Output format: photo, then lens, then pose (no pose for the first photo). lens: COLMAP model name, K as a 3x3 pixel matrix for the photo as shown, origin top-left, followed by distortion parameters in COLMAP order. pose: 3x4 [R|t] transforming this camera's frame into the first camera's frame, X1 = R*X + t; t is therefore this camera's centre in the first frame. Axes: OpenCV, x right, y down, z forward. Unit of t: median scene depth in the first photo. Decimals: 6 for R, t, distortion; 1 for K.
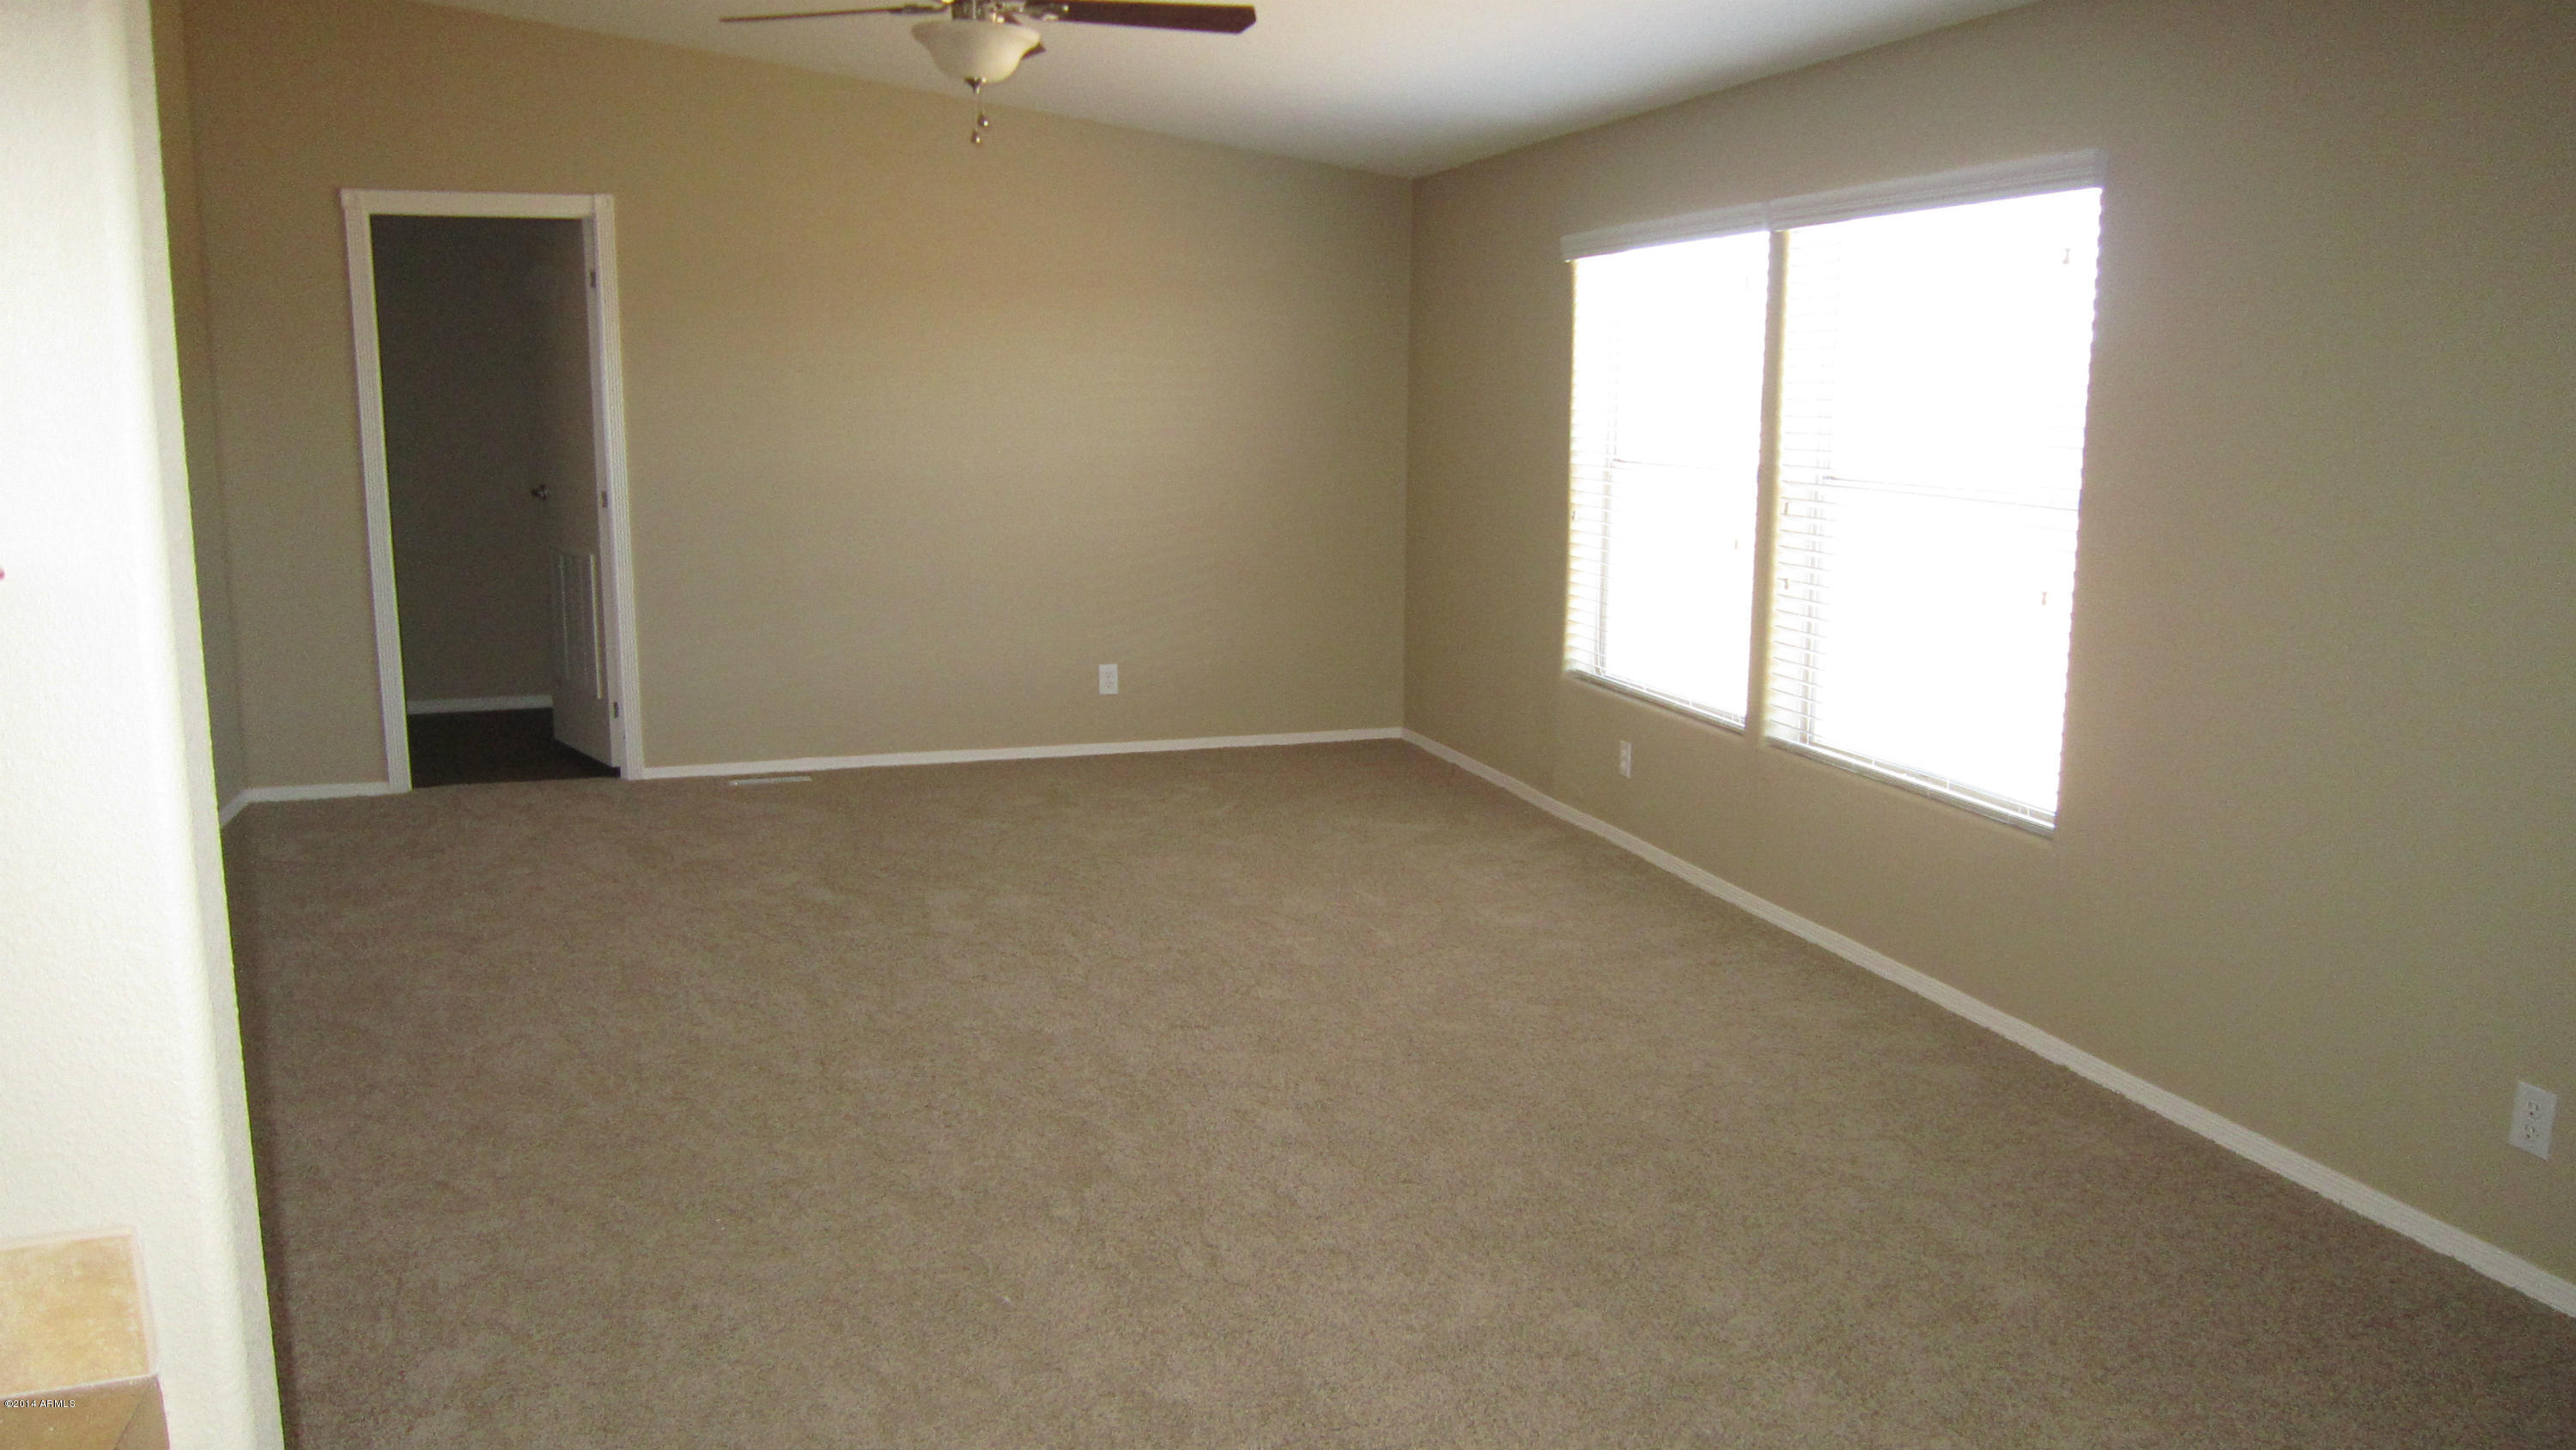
lens RADIAL K [[1842.5, 0, 1268.1], [0, 1842.5, 707.9], [0, 0, 1]] dist [-0.056392, 0.022072]
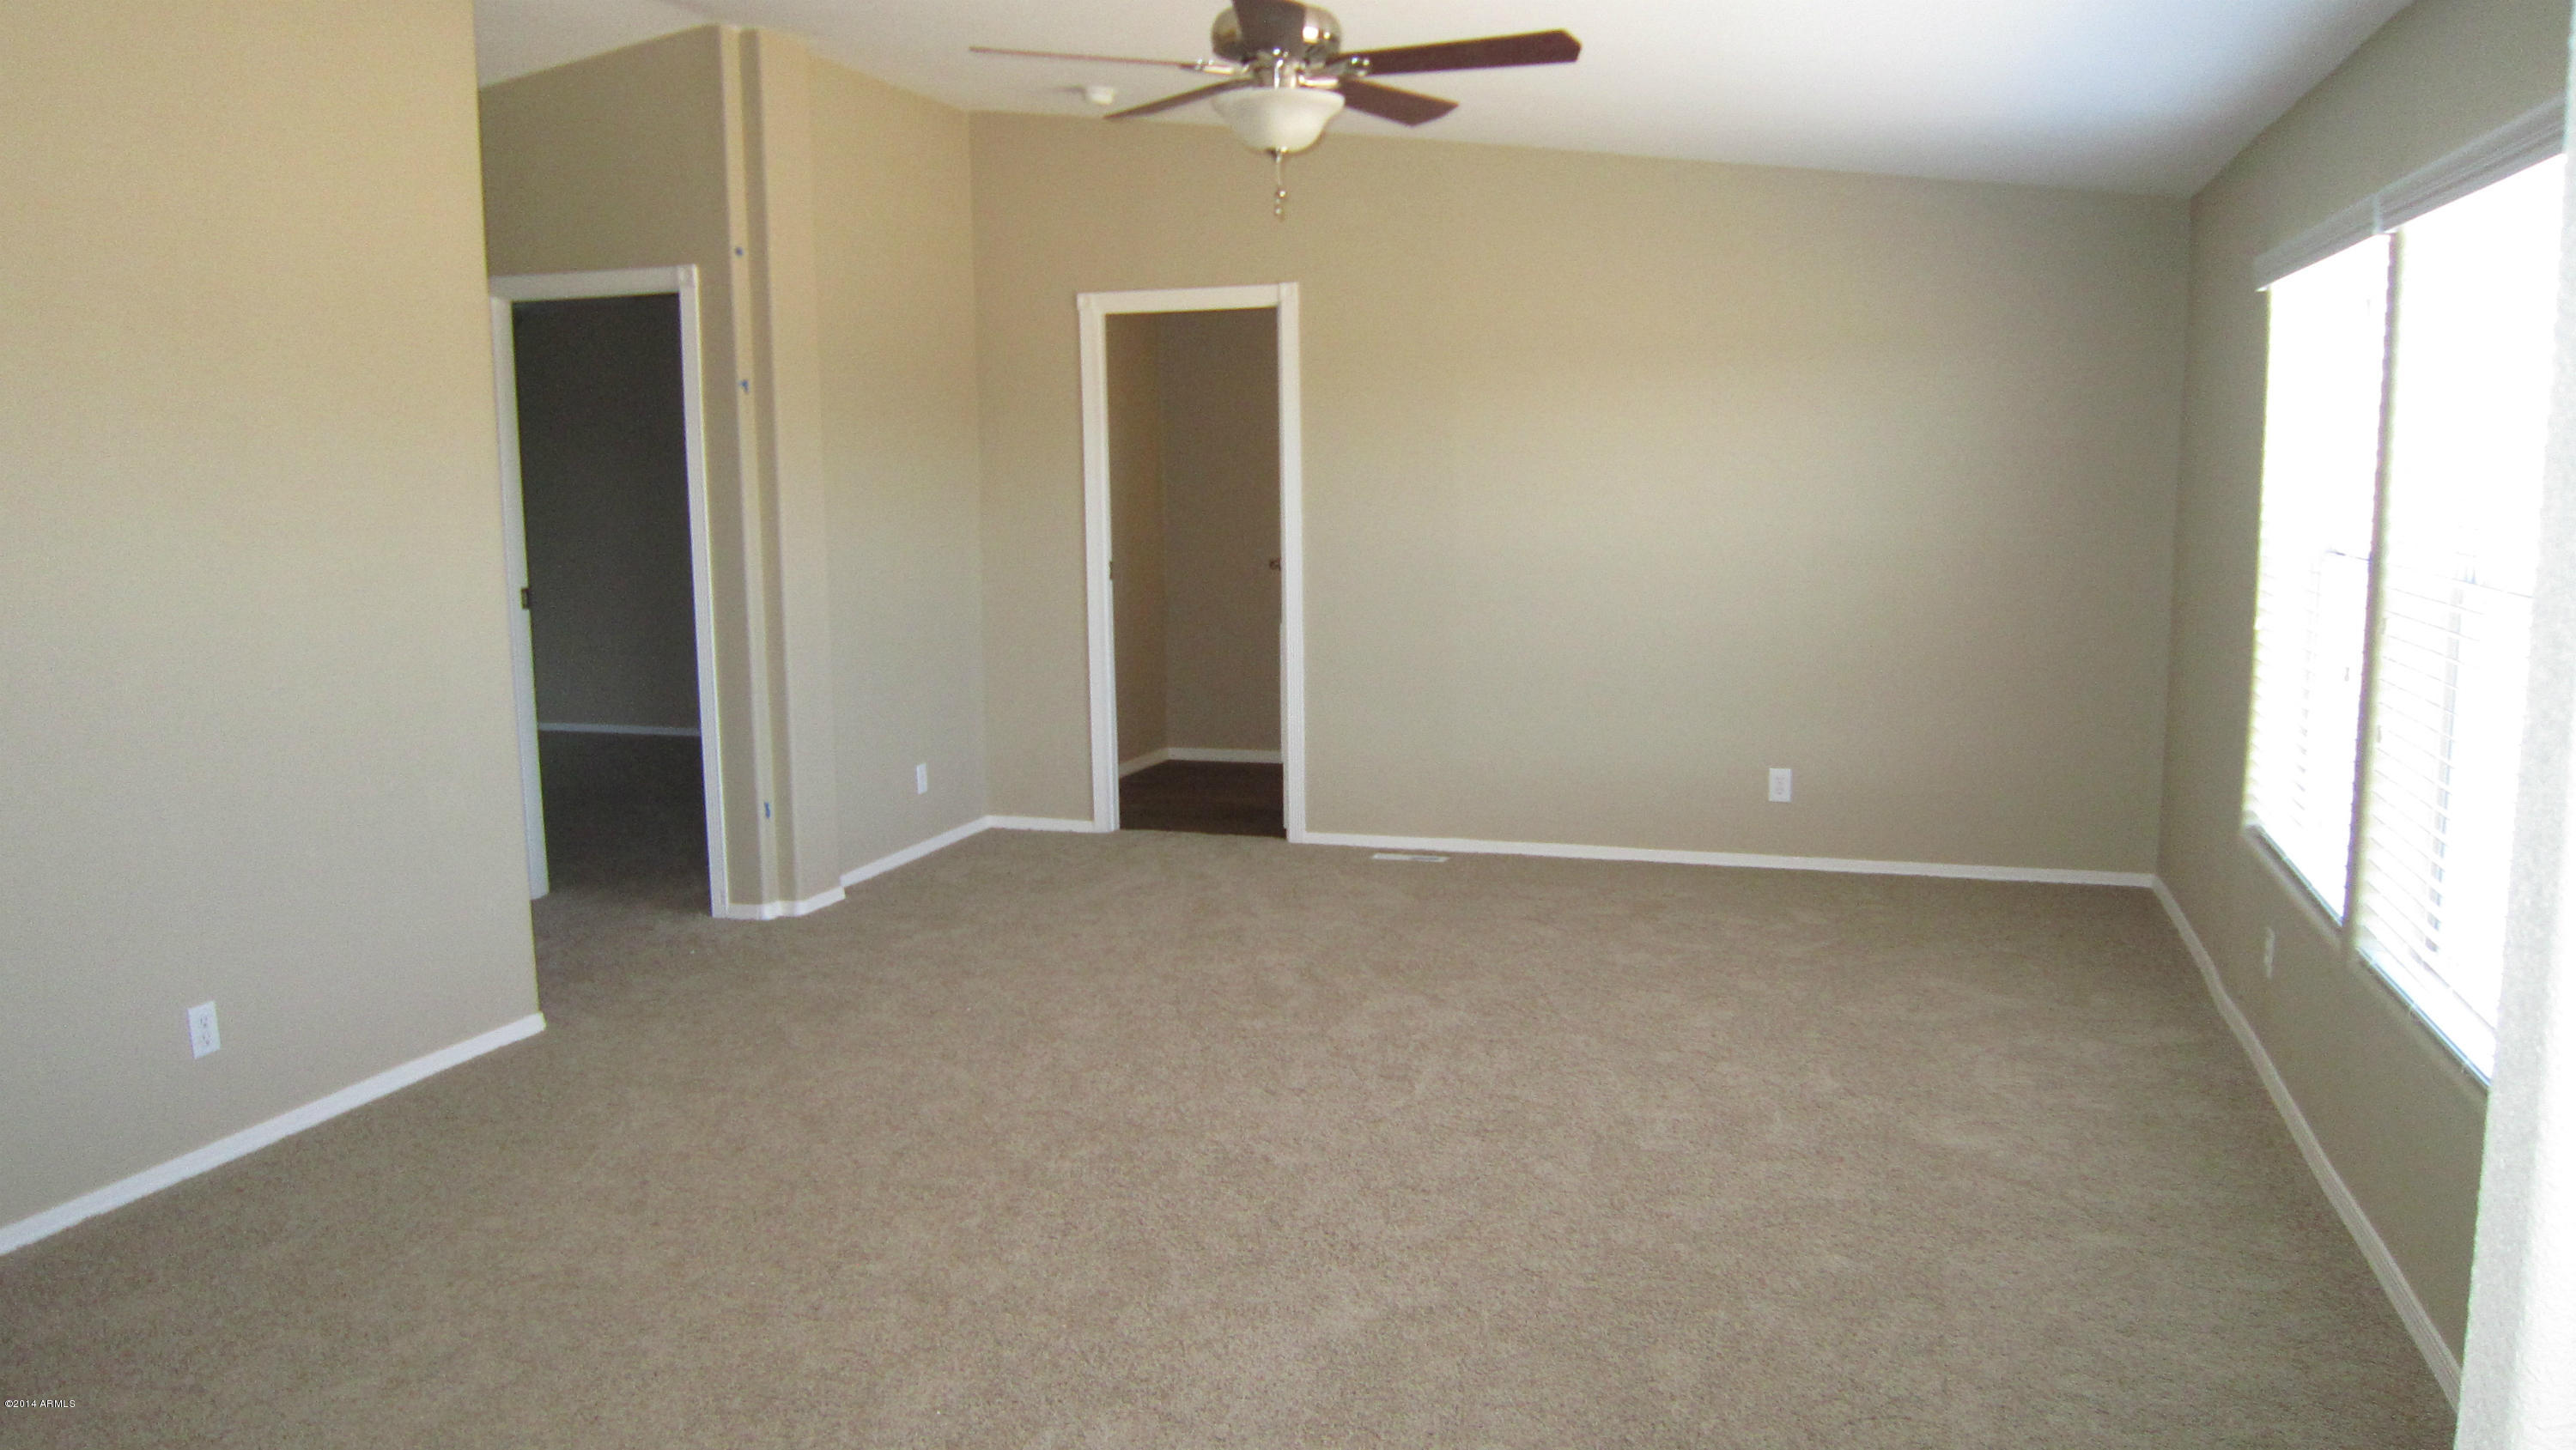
lens RADIAL K [[1842.5, 0, 1290.1], [0, 1842.5, 687.8], [0, 0, 1]] dist [-0.056392, 0.022072]
pose [[0.813866, 0.055901, -0.578357, 0.282450], [-0.082681, 0.996374, -0.020045, -0.030360], [0.575140, 0.064133, 0.815537, 0.163357]]
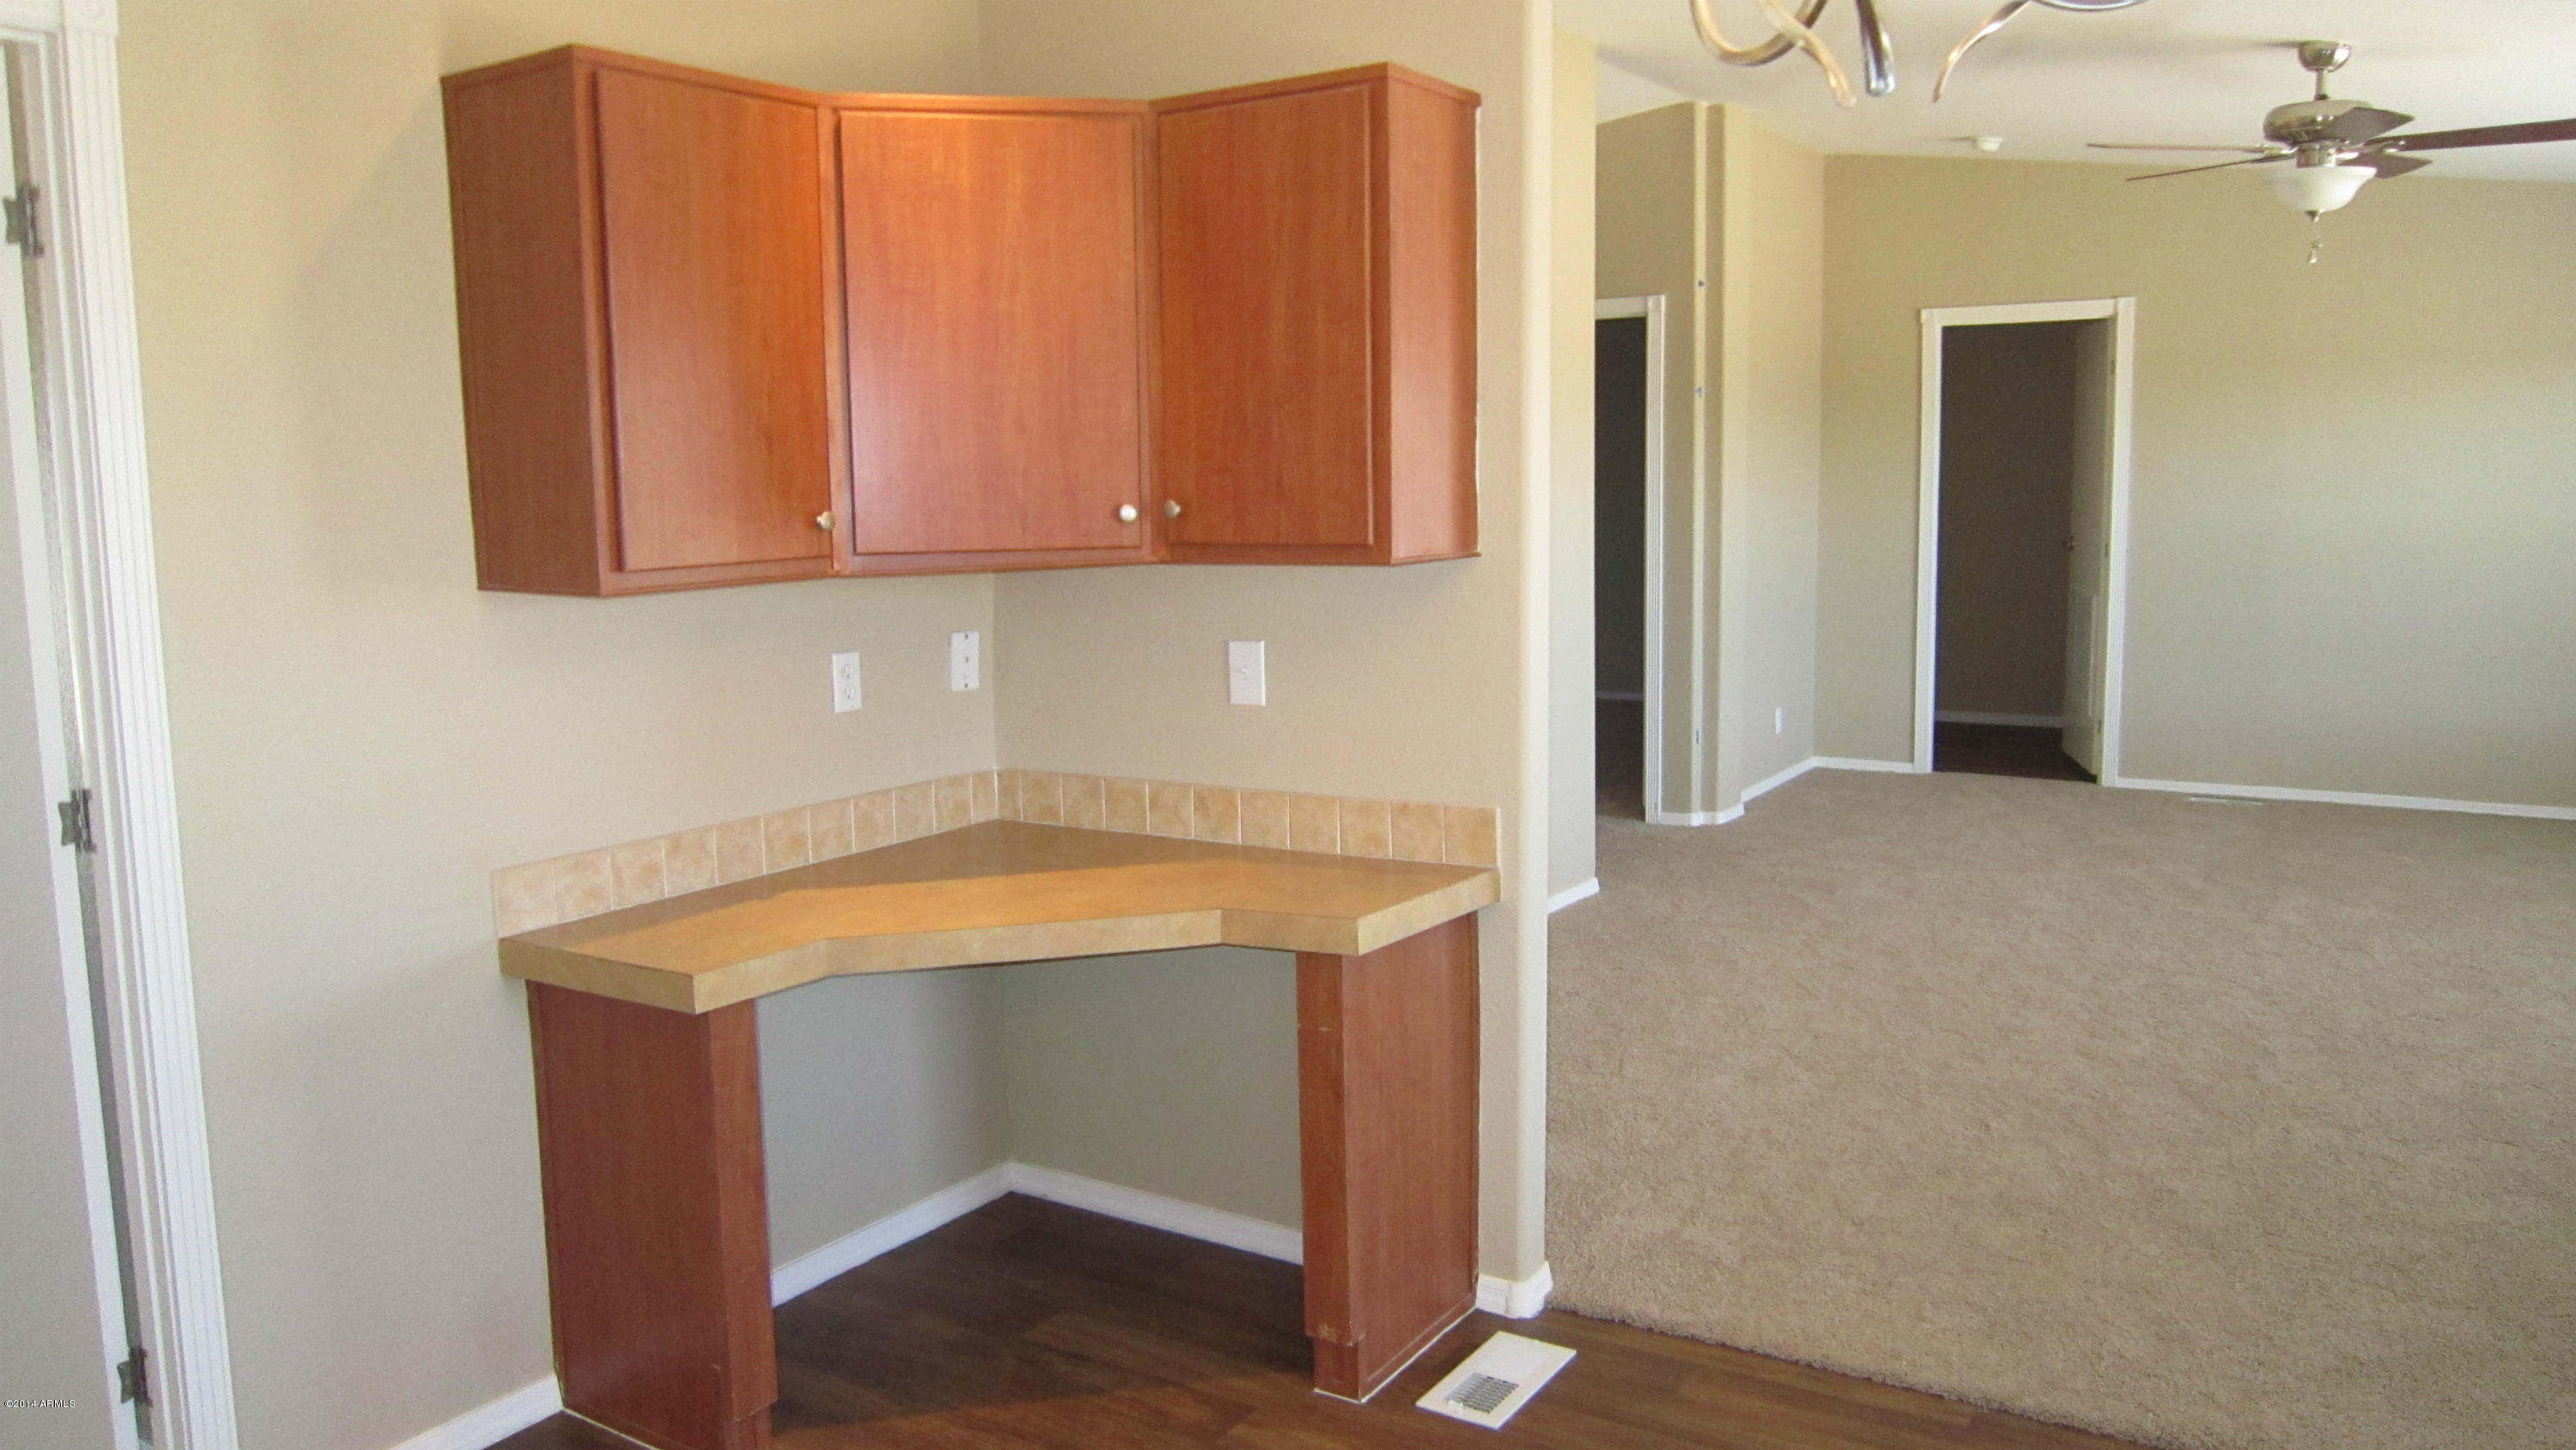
lens RADIAL K [[1842.5, 0, 1286.6], [0, 1842.5, 713.6], [0, 0, 1]] dist [-0.056392, 0.022072]
pose [[0.639267, 0.088154, -0.763915, 0.240903], [-0.108534, 0.993806, 0.023858, 0.025076], [0.761287, 0.067660, 0.644875, -0.192754]]
